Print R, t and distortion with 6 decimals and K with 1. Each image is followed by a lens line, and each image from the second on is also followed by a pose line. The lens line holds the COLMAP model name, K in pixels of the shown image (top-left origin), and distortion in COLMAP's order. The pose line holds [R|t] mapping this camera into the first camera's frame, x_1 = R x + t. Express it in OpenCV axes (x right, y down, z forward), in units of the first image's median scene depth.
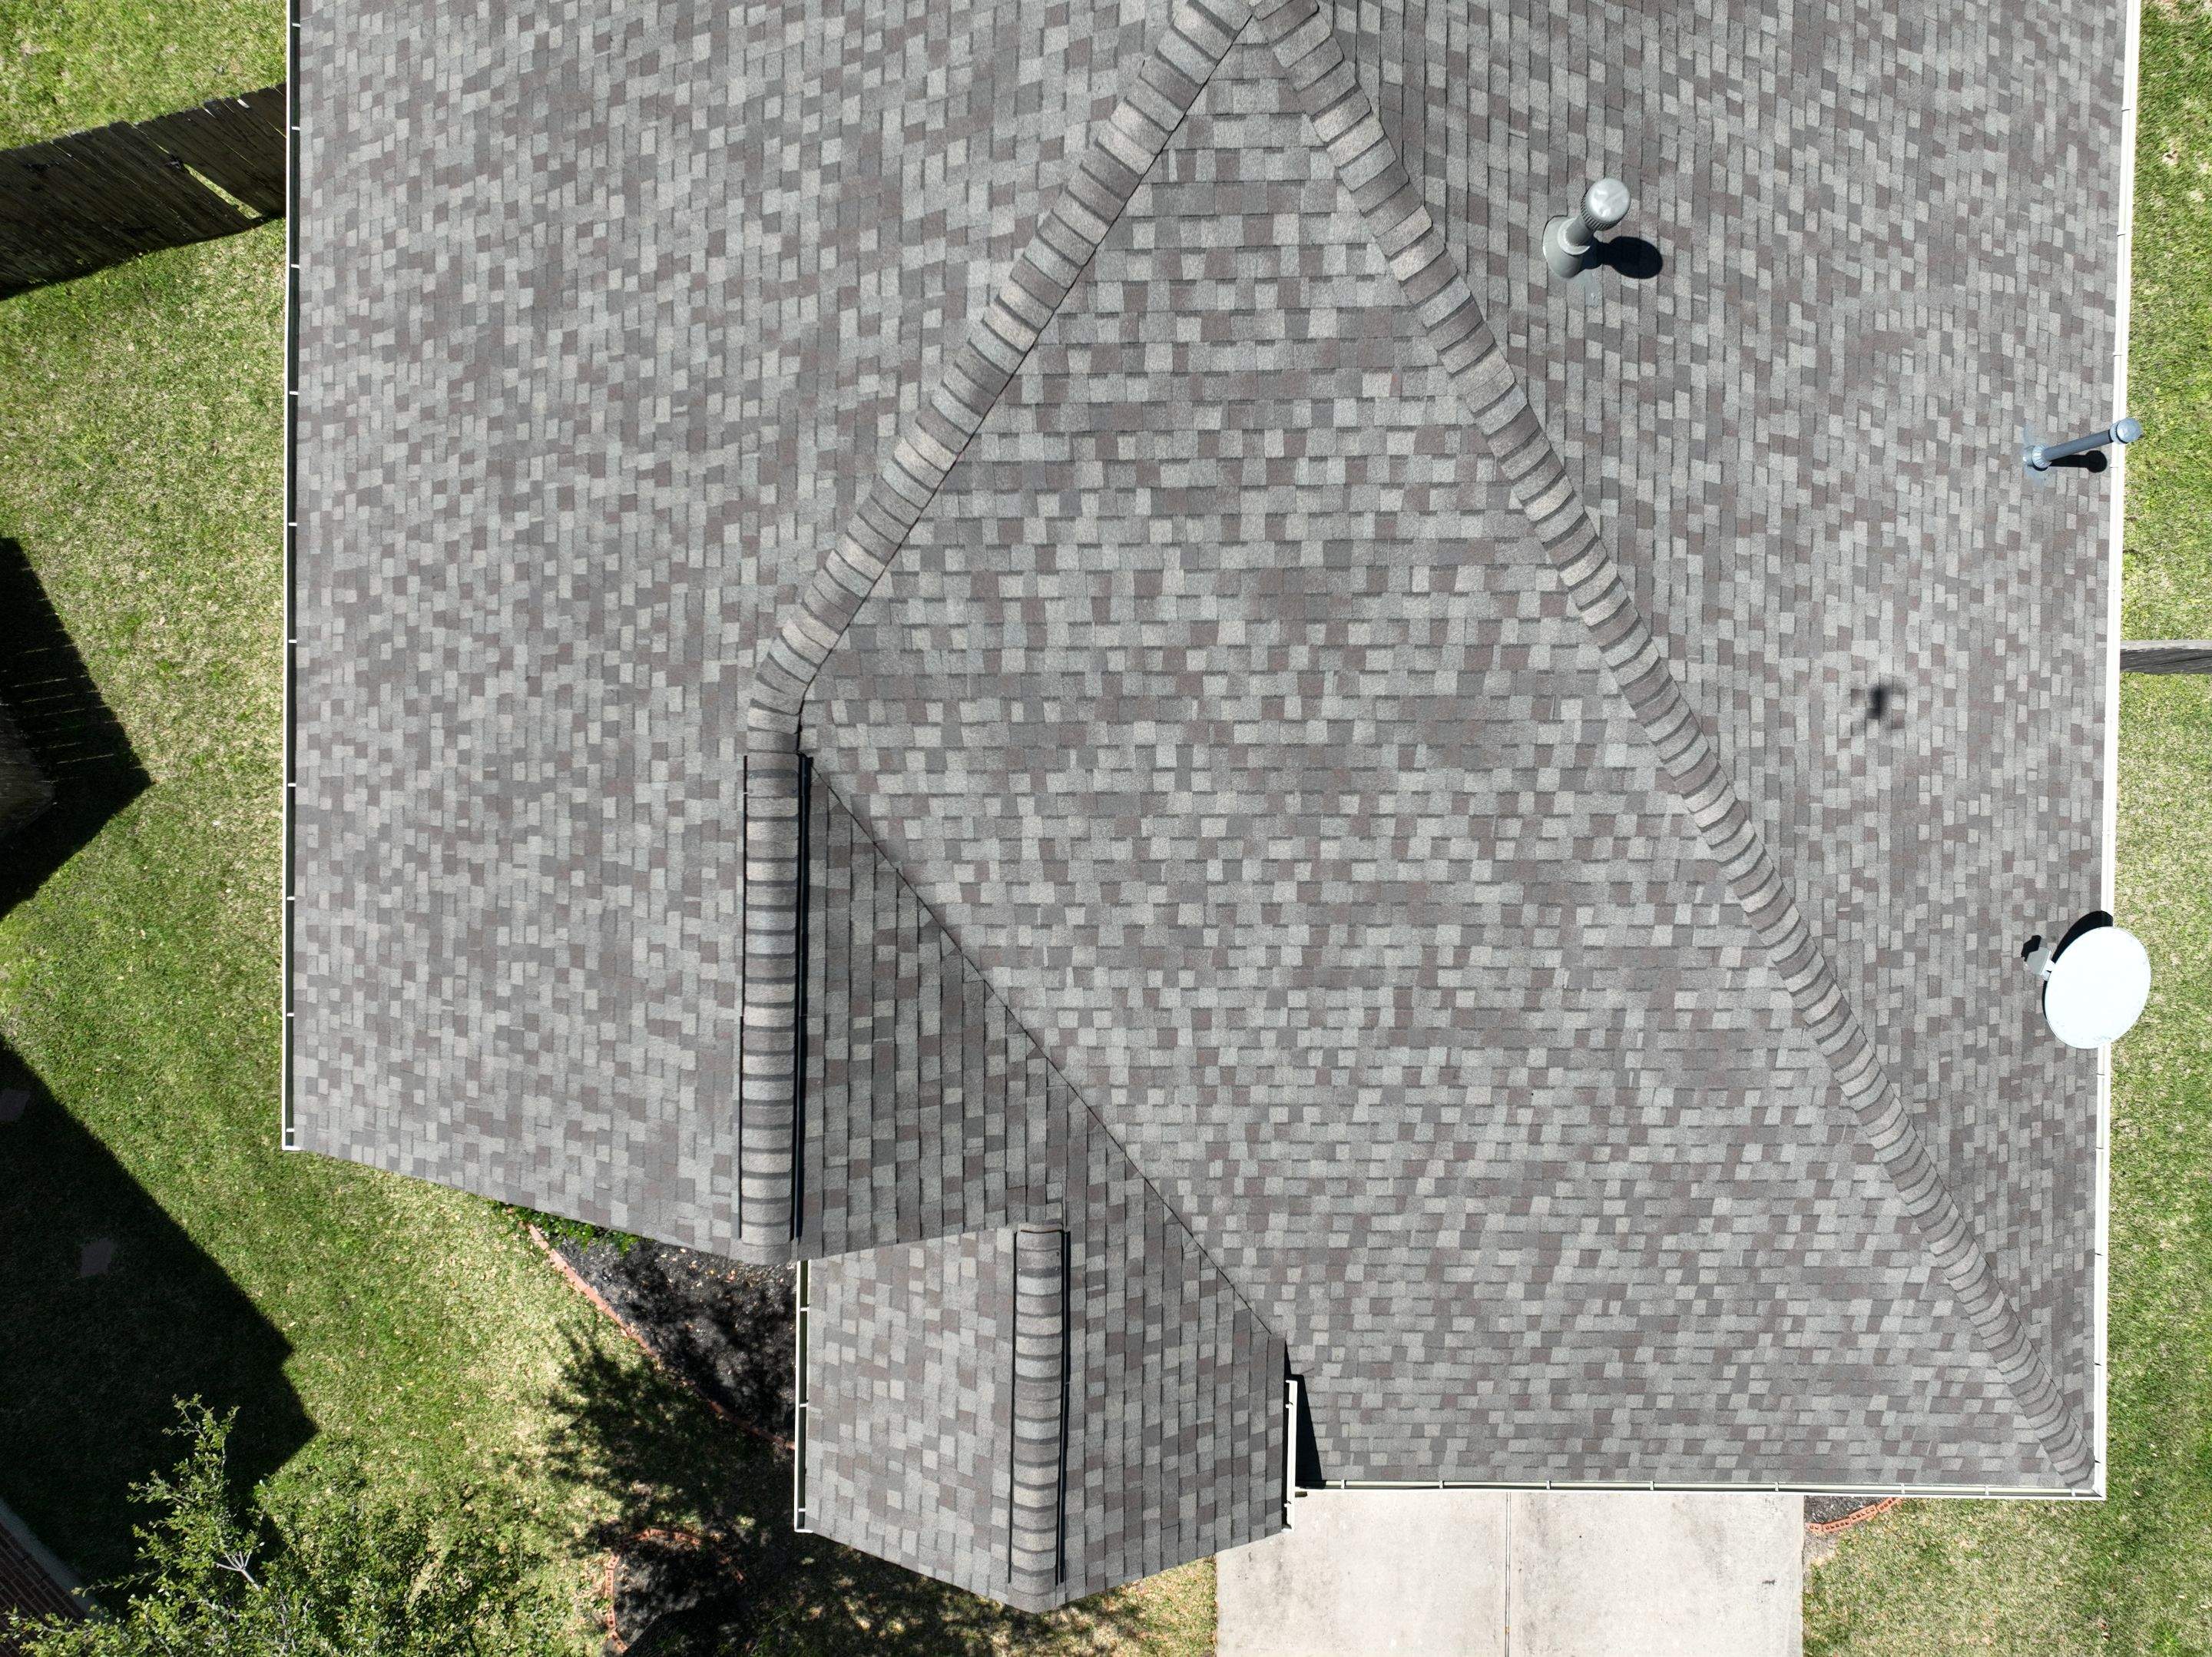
lens RADIAL K [[1610.9, 0, 1129.7], [0, 1610.9, 818.6], [0, 0, 1]] dist [0.004530, 0.006378]
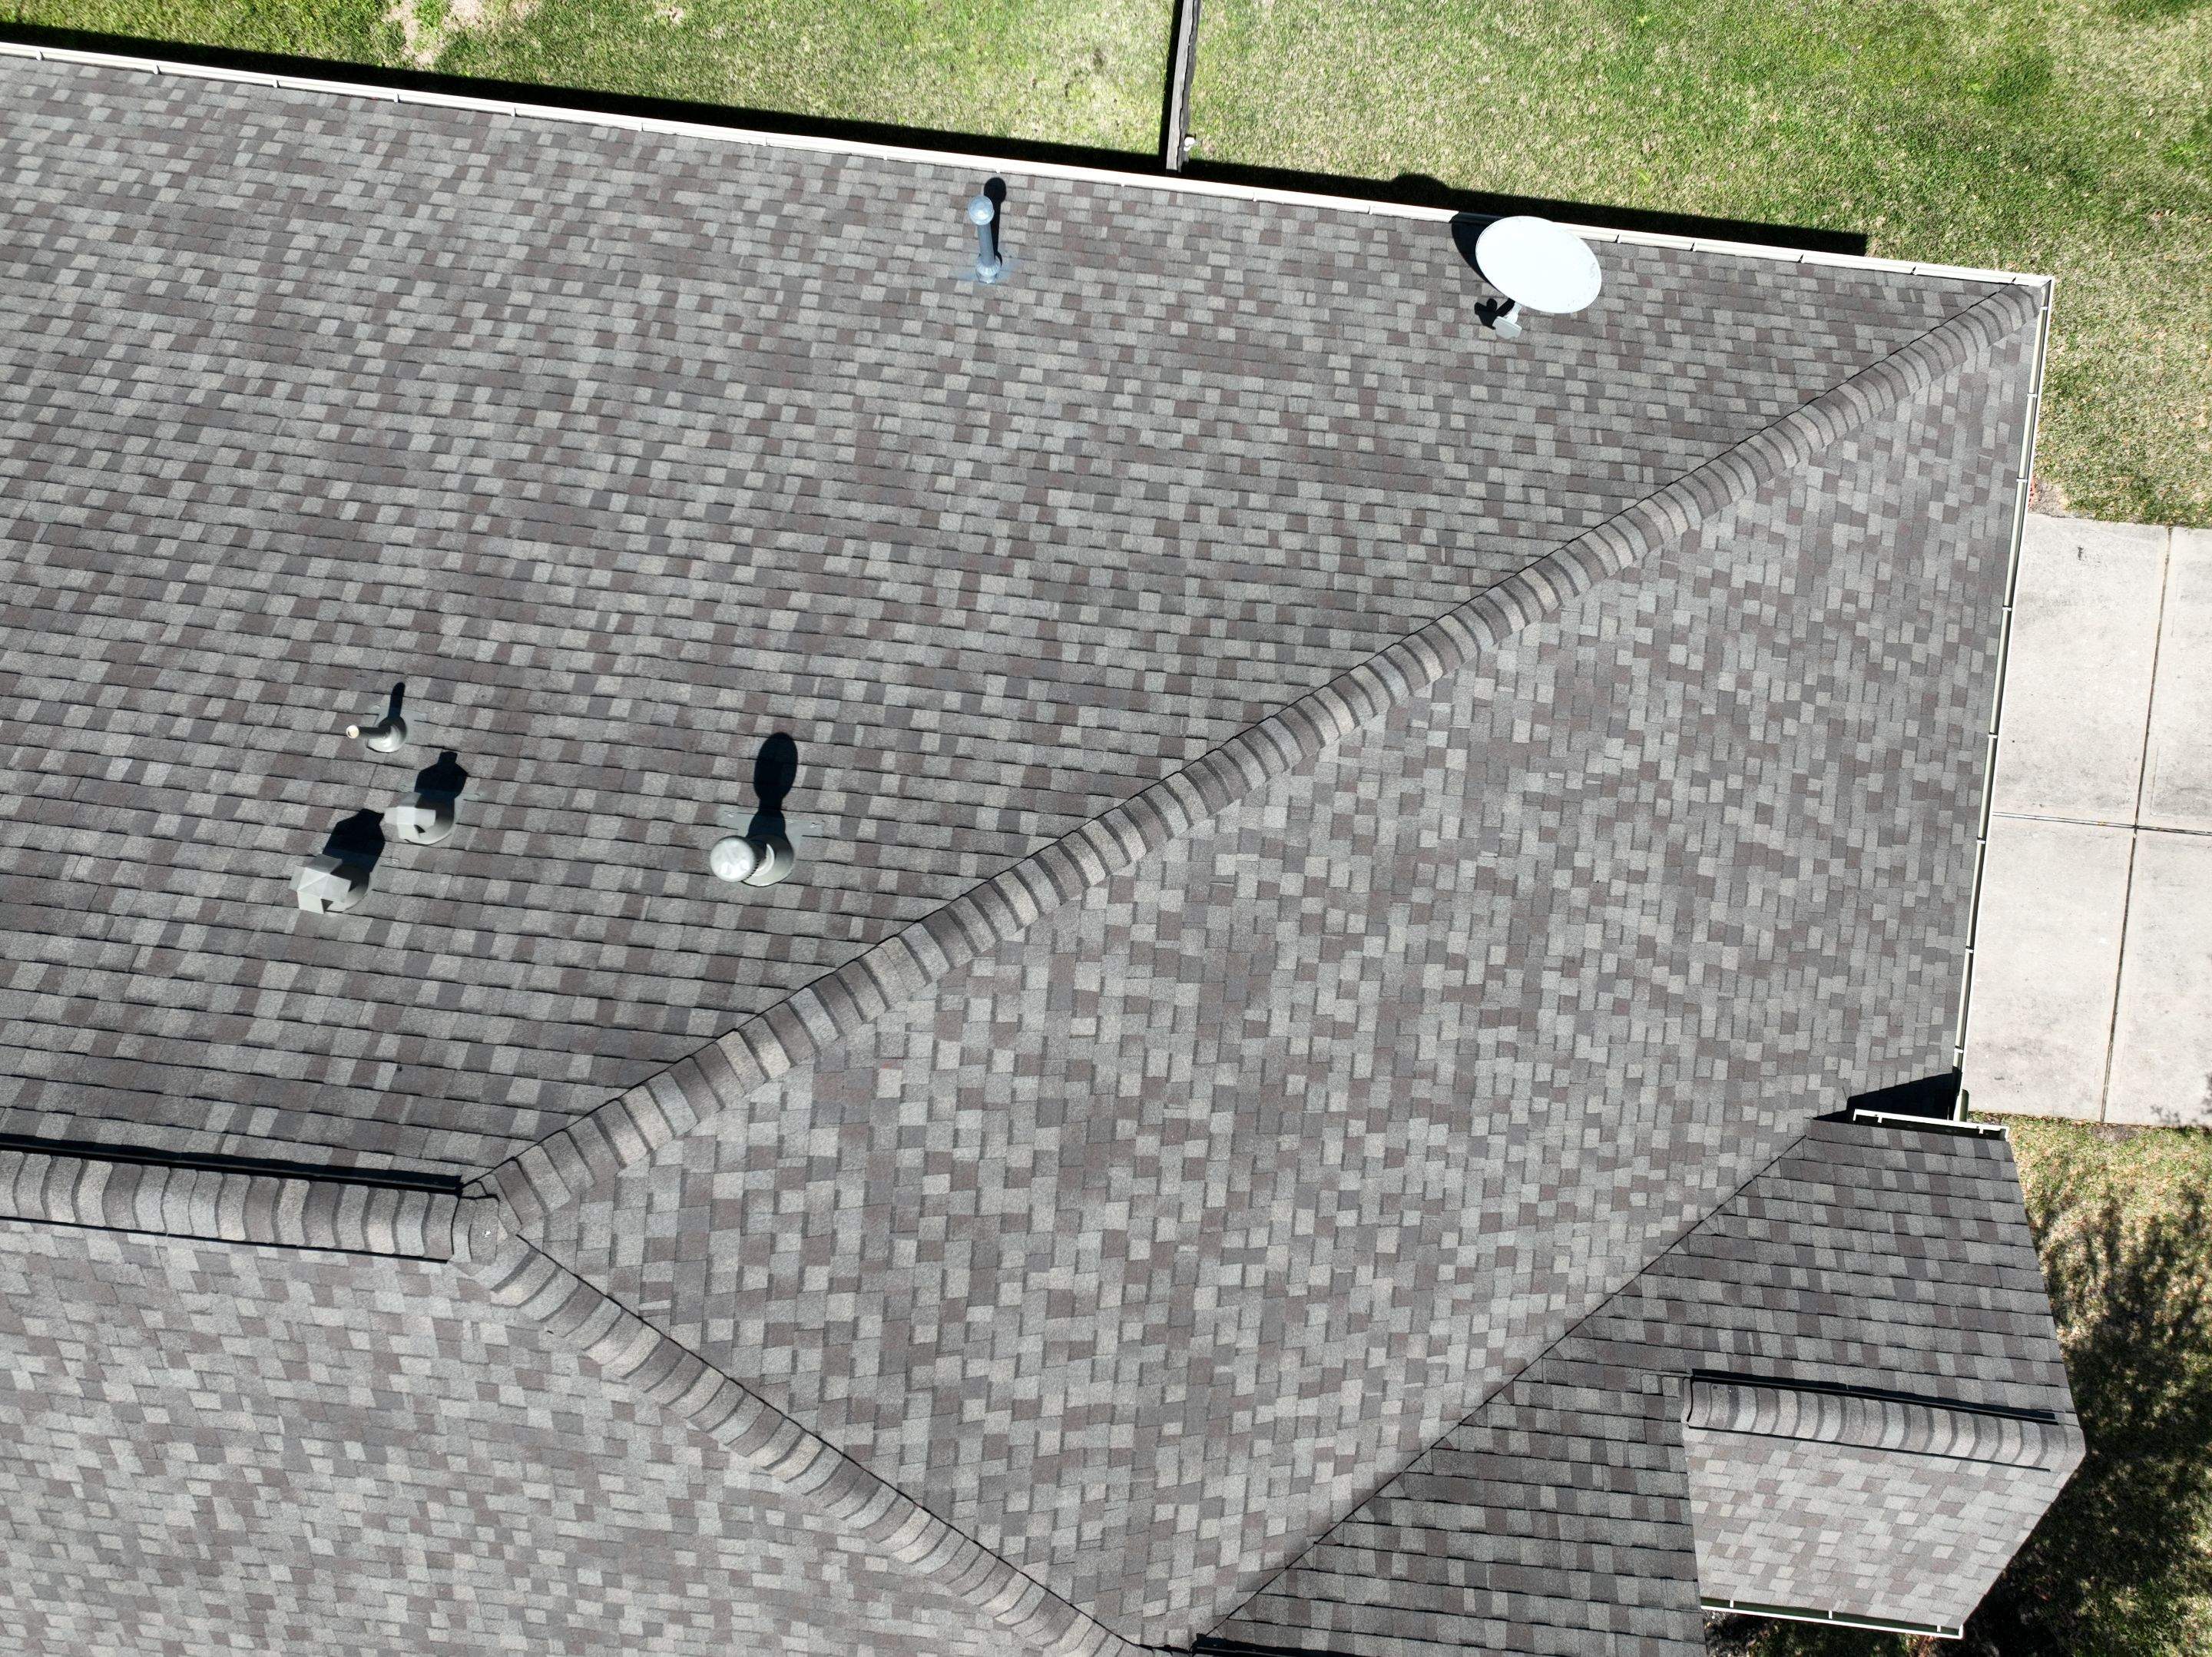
lens RADIAL K [[1610.9, 0, 1129.7], [0, 1610.9, 818.6], [0, 0, 1]] dist [0.004530, 0.006378]
pose [[0.097385, -0.995197, -0.009990, 0.288182], [0.995185, 0.097485, -0.010135, -0.111597], [0.011060, -0.008955, 0.999899, 0.024719]]
